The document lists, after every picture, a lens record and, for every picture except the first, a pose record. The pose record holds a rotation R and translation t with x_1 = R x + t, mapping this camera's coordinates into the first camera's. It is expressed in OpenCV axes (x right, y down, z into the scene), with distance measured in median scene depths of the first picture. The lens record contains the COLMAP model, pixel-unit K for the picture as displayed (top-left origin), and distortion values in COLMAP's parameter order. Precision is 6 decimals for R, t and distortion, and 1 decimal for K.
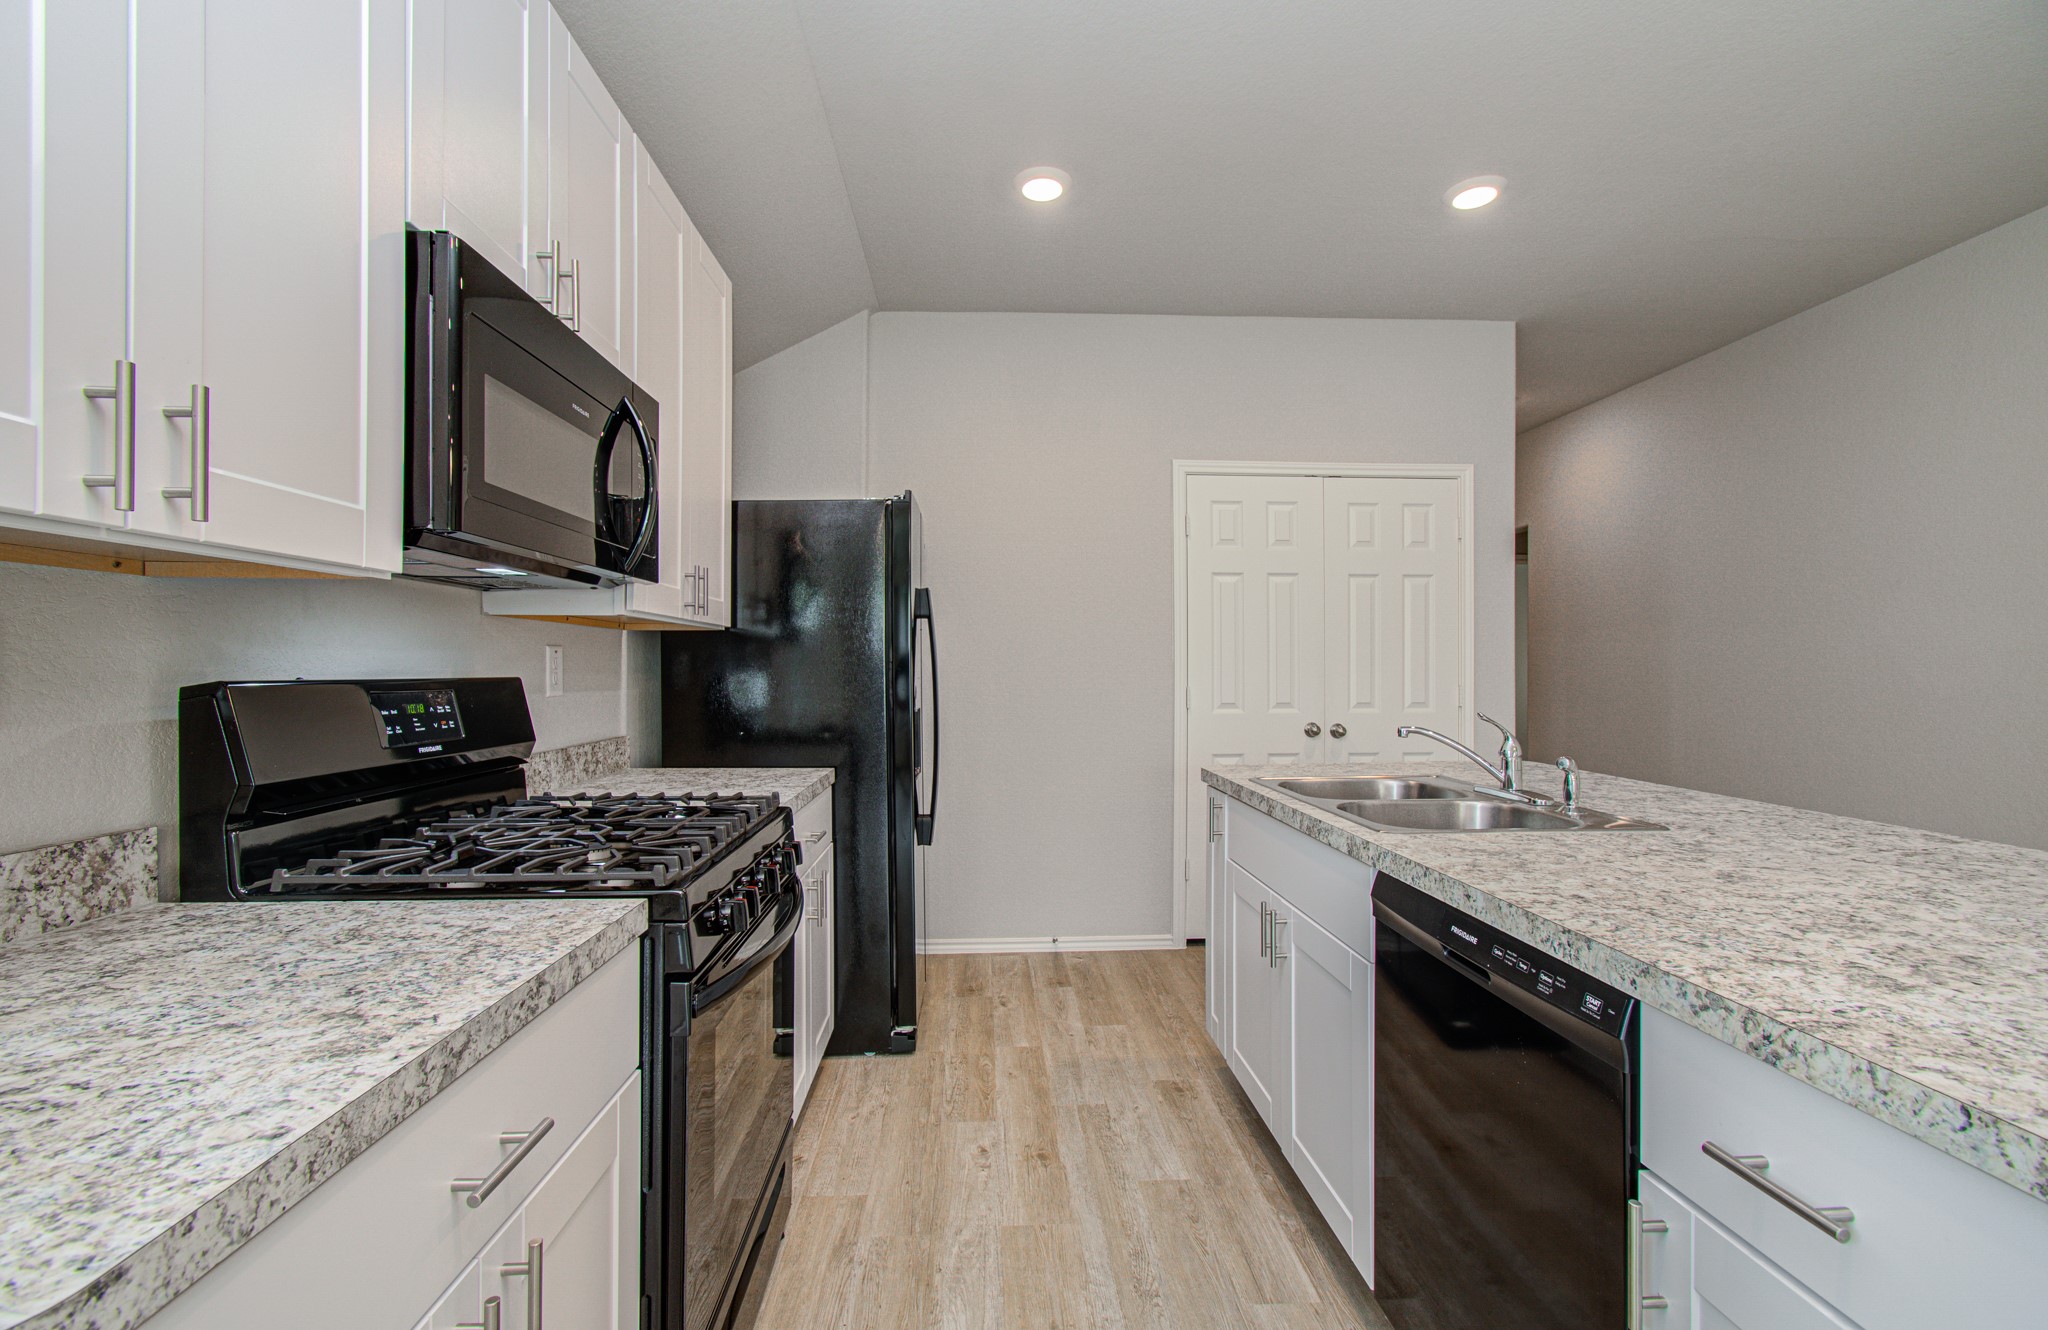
lens RADIAL K [[888.2, 0, 1038.2], [0, 888.2, 663.2], [0, 0, 1]] dist [0.001286, 0.000276]
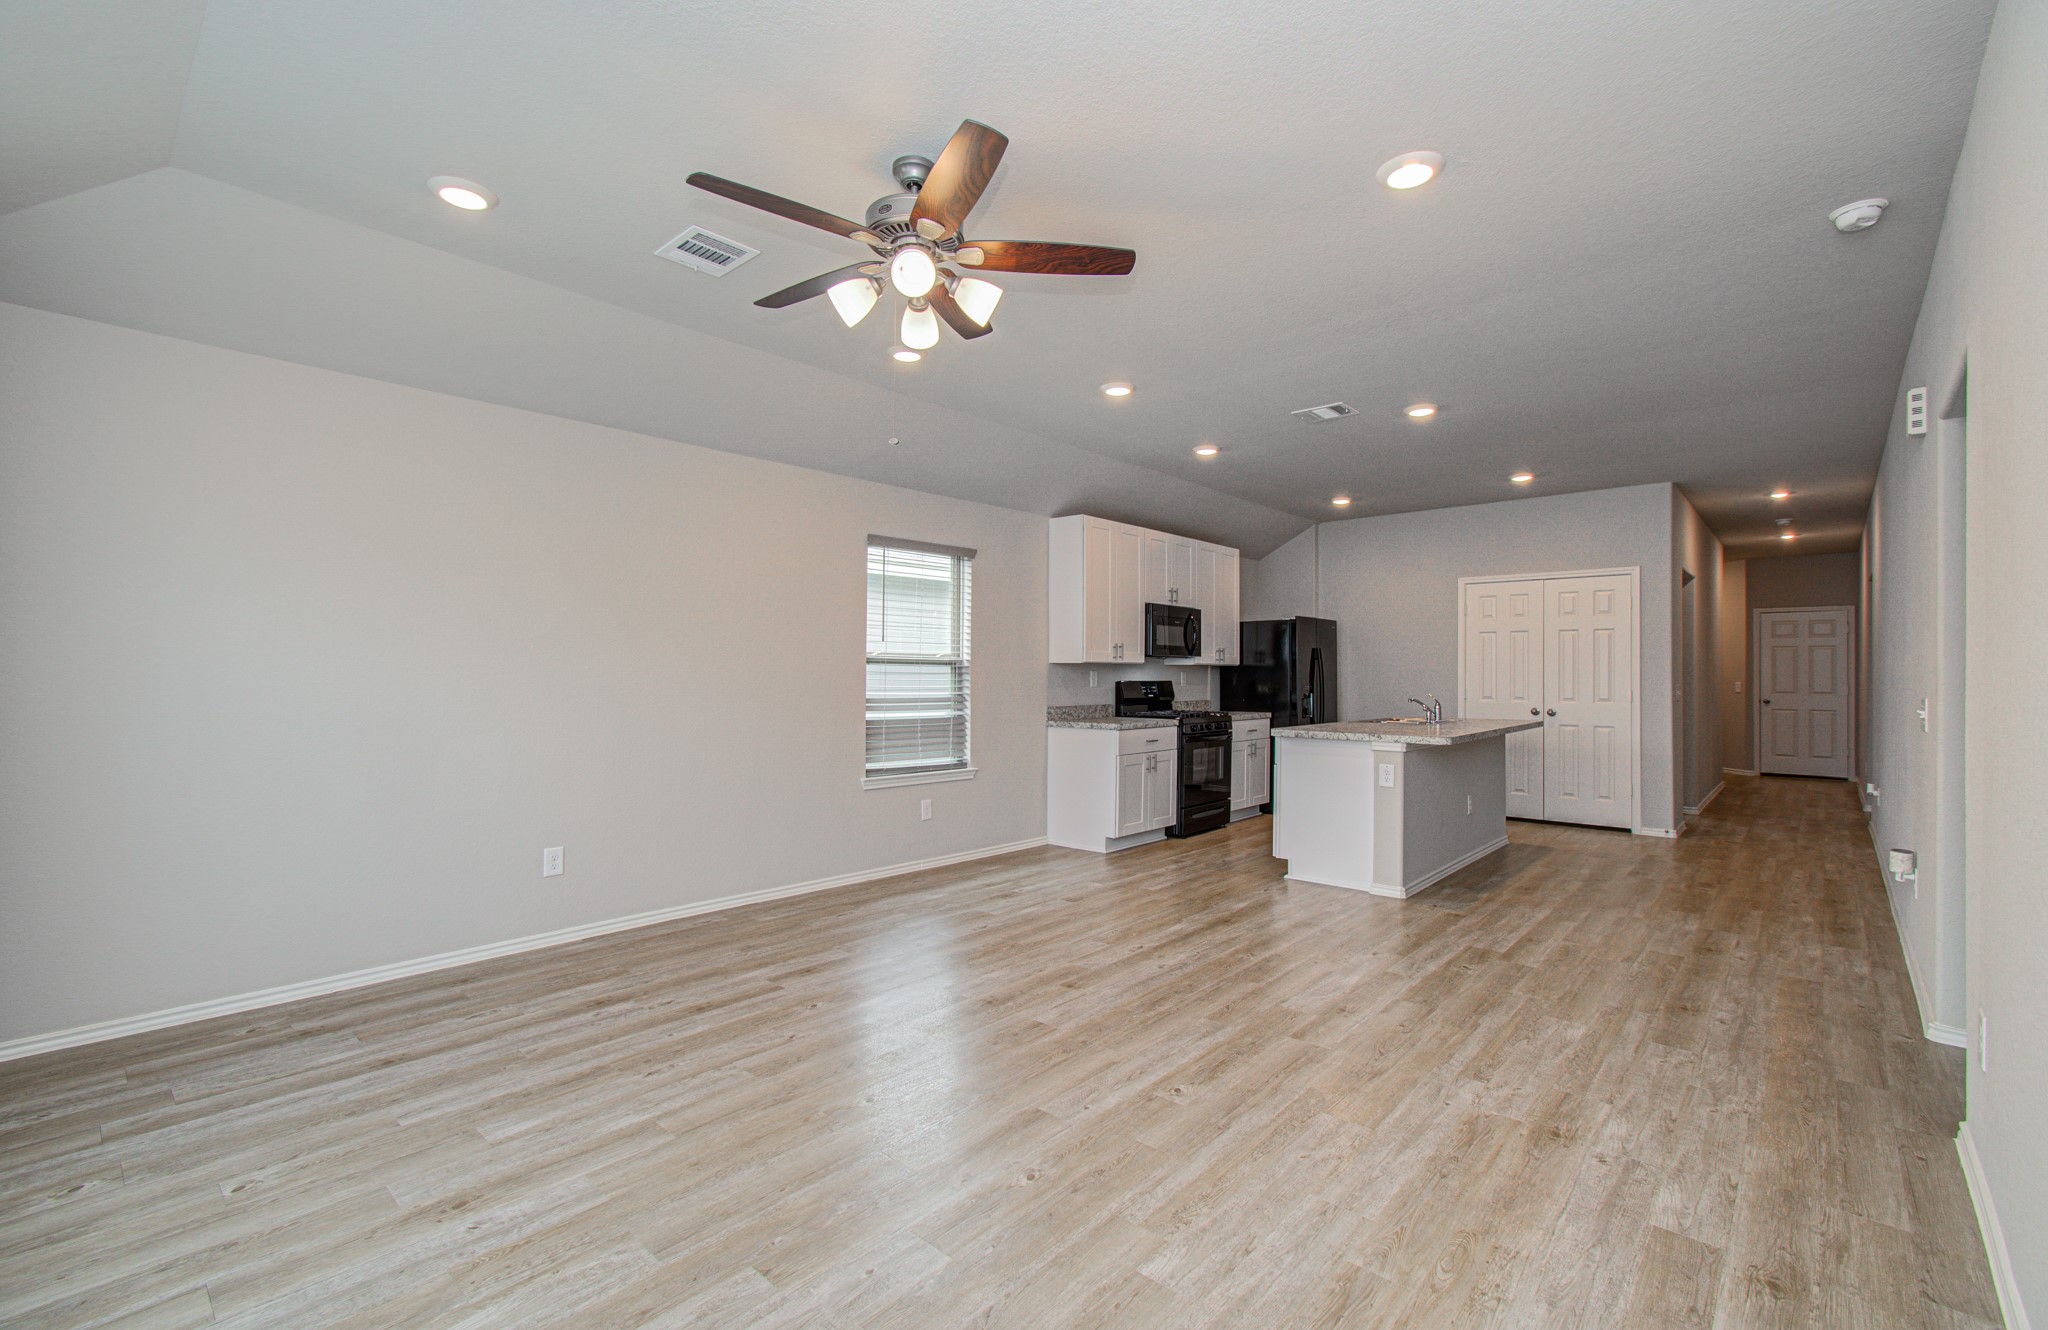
lens RADIAL K [[922.4, 0, 1049.7], [0, 922.4, 673.3], [0, 0, 1]] dist [0.000401, 0.018464]
pose [[0.721614, 0.001478, -0.692294, 2.288591], [0.000560, 0.999996, 0.002719, -0.035303], [0.692295, -0.002350, 0.721611, -2.877811]]
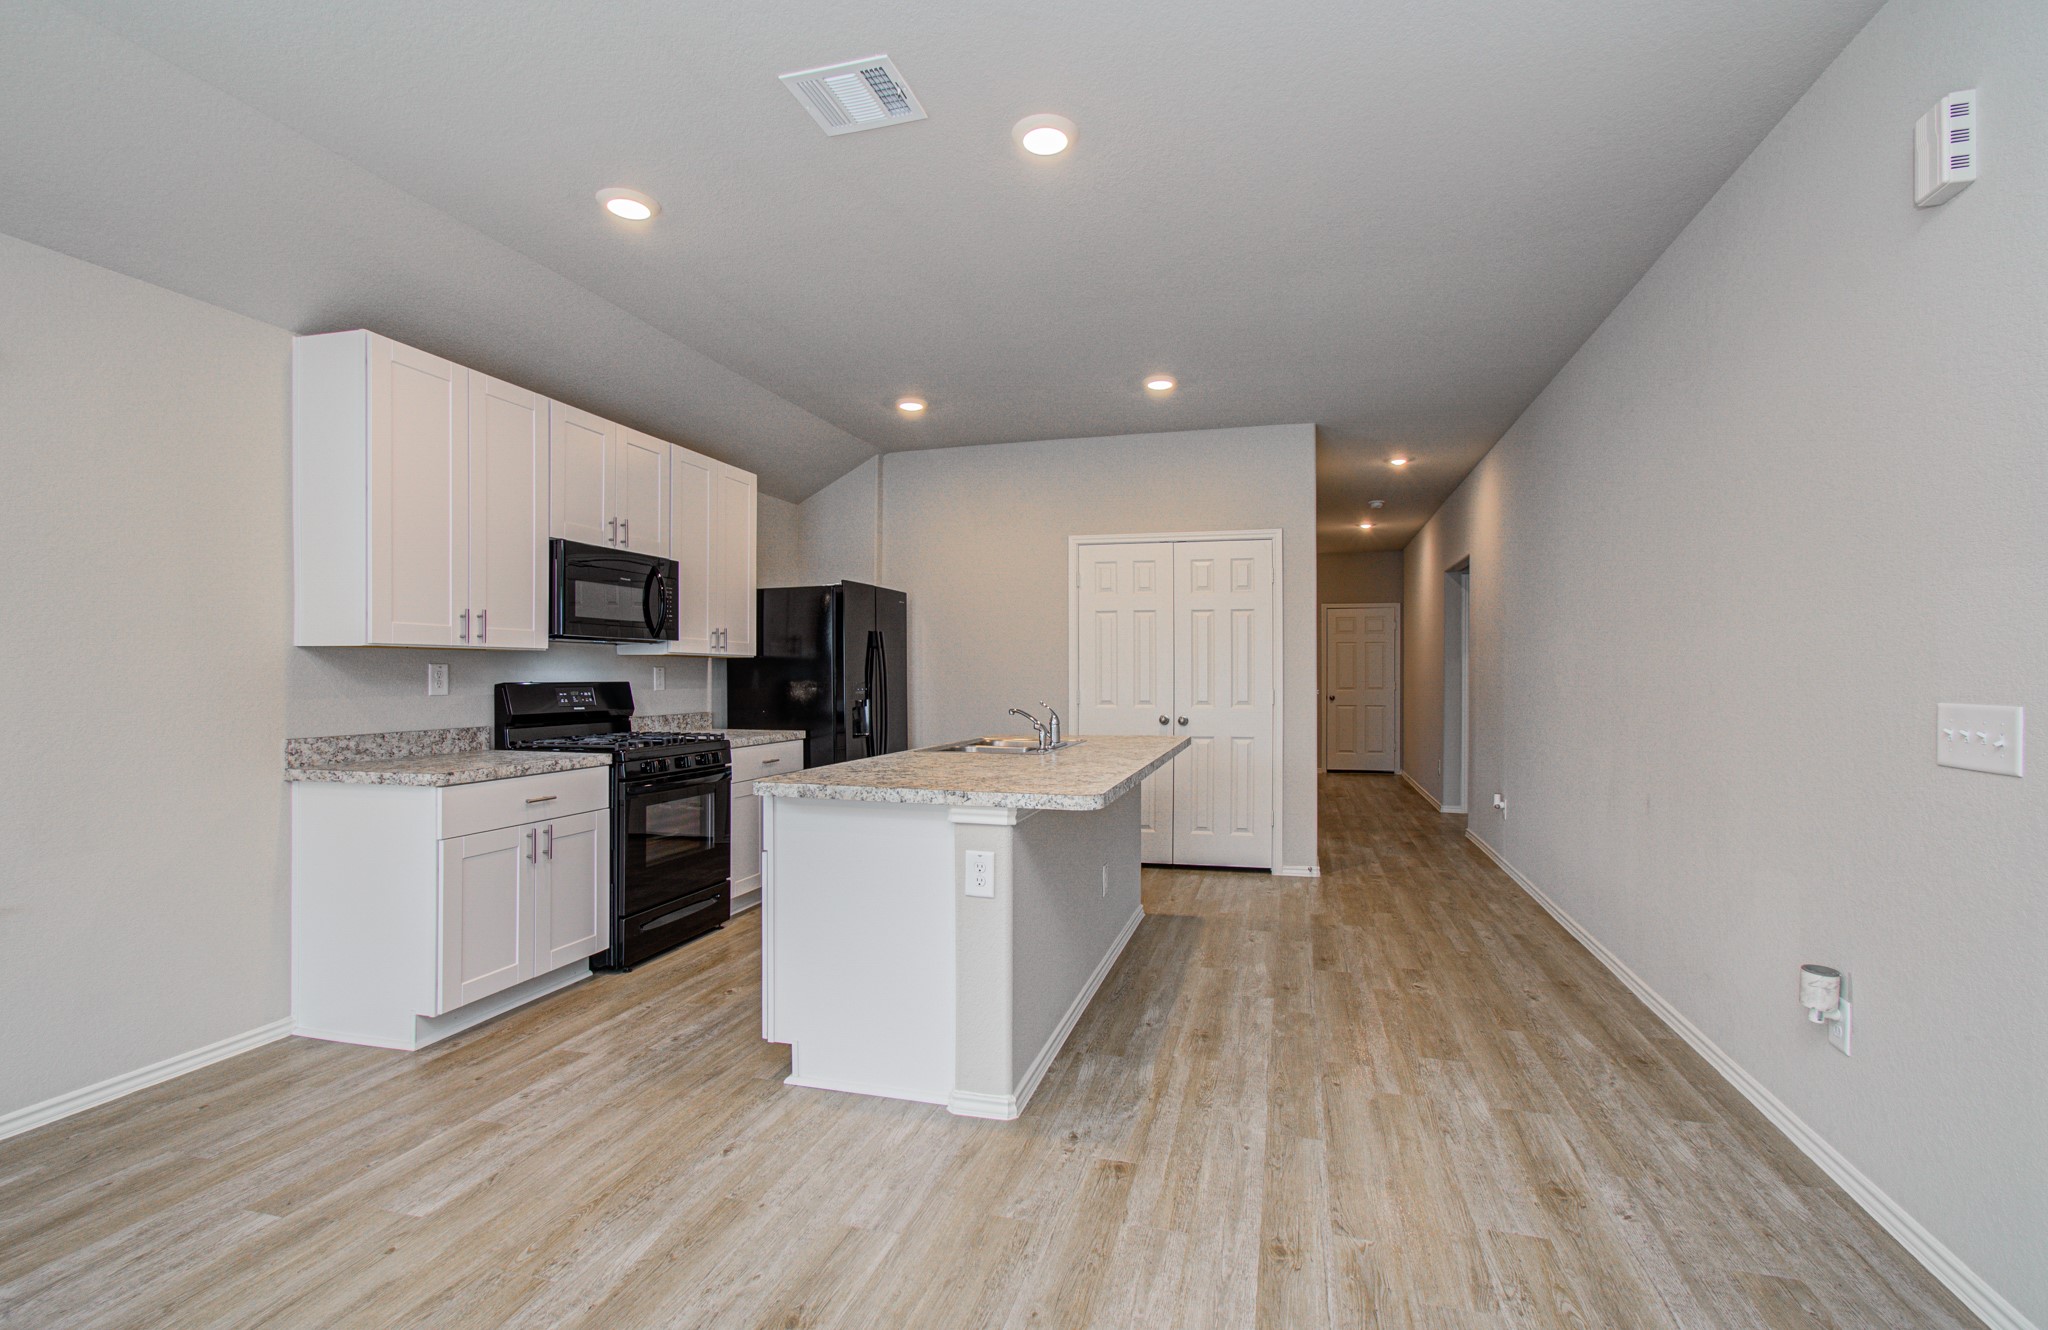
lens RADIAL K [[922.4, 0, 1049.7], [0, 922.4, 673.3], [0, 0, 1]] dist [0.000401, 0.018464]
pose [[0.945868, -0.001821, -0.324547, 1.506349], [0.003236, 0.999987, 0.003819, -0.015371], [0.324536, -0.004663, 0.945862, -1.129633]]
